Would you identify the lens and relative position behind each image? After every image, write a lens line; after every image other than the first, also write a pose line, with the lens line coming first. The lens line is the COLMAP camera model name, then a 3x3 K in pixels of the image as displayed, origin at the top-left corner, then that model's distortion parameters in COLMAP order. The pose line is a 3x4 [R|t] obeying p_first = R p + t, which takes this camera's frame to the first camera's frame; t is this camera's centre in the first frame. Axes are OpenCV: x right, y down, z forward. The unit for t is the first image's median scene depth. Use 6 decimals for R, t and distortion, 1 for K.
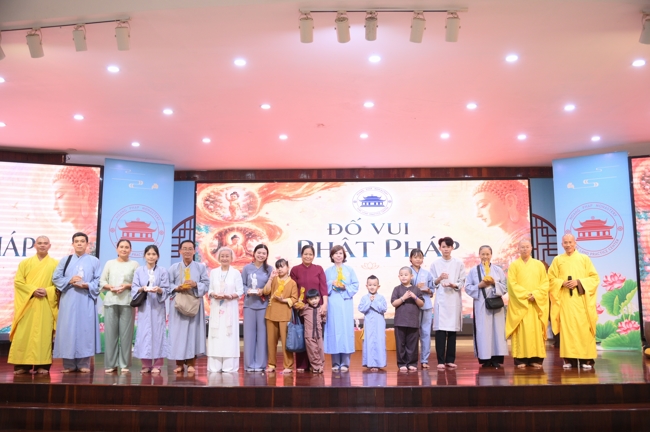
lens RADIAL K [[620.6, 0, 326.7], [0, 620.6, 214.6], [0, 0, 1]] dist [-0.034358, 0.000000]
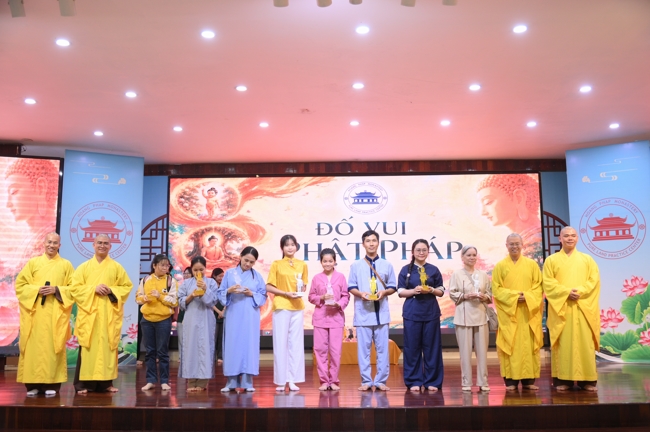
lens RADIAL K [[688.5, 0, 315.8], [0, 688.5, 205.8], [0, 0, 1]] dist [-0.027139, 0.000000]
pose [[0.999994, -0.003397, 0.000858, 0.000785], [0.003406, 0.999939, -0.010490, 0.000481], [-0.000822, 0.010492, 0.999945, 0.002748]]
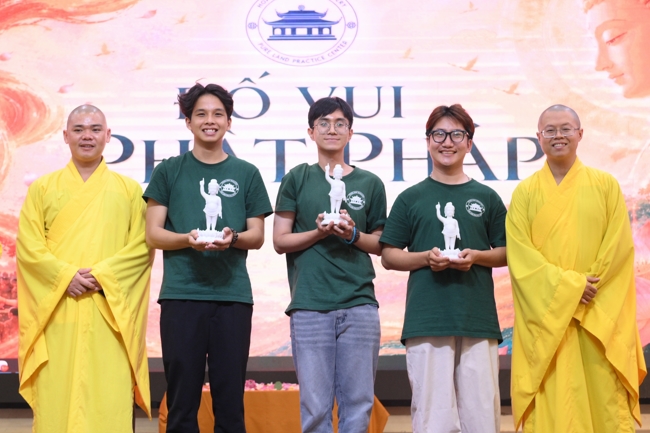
lens RADIAL K [[925.8, 0, 314.8], [0, 925.8, 230.3], [0, 0, 1]] dist [-0.020917, 0.000000]
pose [[0.999229, 0.000130, 0.039258, 0.061001], [-0.003313, 0.996705, 0.081042, 0.053056], [-0.039118, -0.081110, 0.995937, 0.472126]]
